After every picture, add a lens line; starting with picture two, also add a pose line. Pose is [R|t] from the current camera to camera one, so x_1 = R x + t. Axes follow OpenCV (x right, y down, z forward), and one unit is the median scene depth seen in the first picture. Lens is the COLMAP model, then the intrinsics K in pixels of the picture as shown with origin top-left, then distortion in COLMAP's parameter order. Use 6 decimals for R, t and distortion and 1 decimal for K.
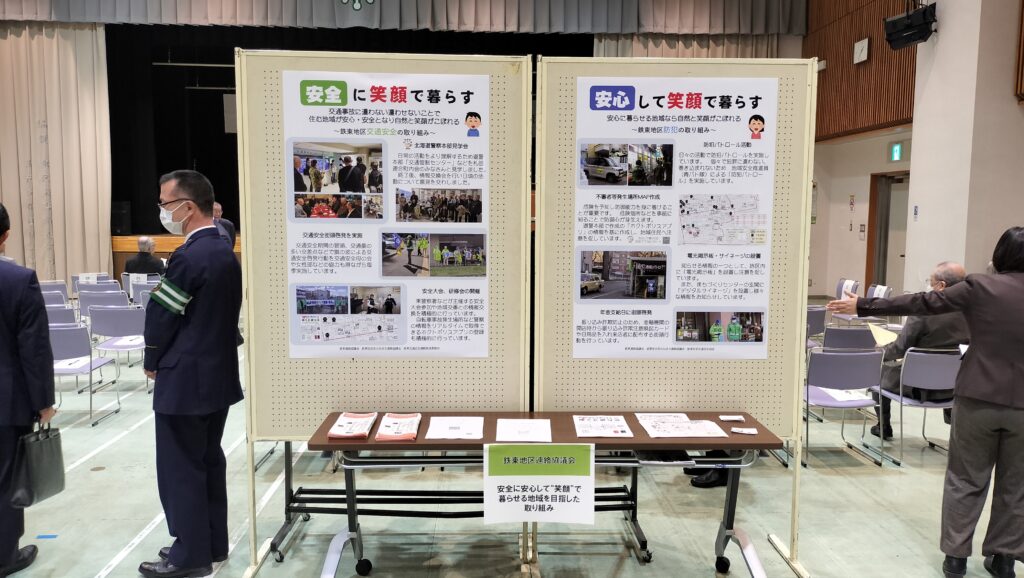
lens RADIAL K [[789.8, 0, 512.0], [0, 789.8, 289.0], [0, 0, 1]] dist [0.024037, -0.010234]
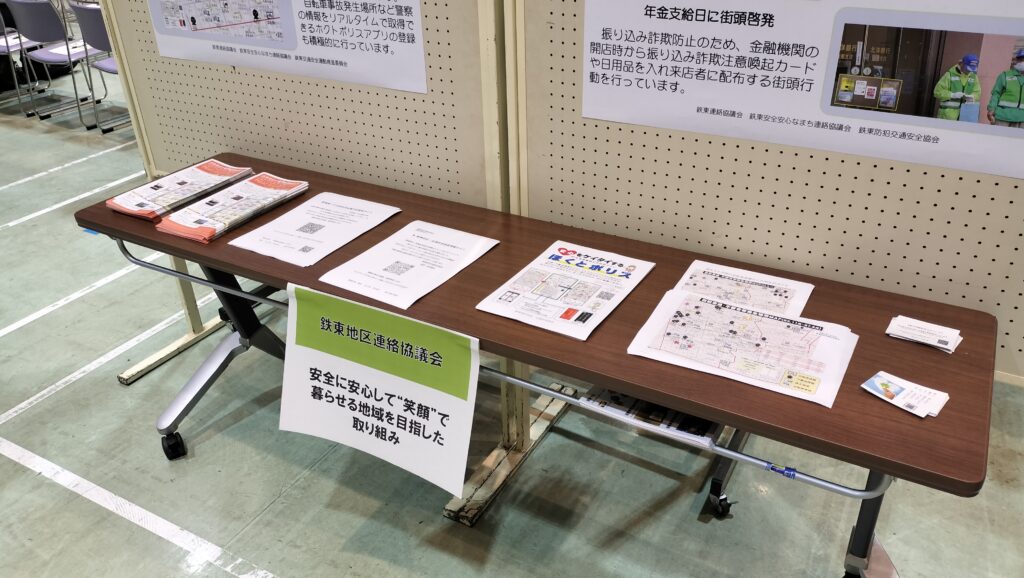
lens RADIAL K [[789.8, 0, 512.0], [0, 789.8, 289.0], [0, 0, 1]] dist [0.024037, -0.010234]
pose [[0.874362, 0.219872, -0.432606, 0.258423], [-0.040893, 0.921679, 0.385792, 0.006448], [0.483549, -0.319631, 0.814872, 0.587719]]
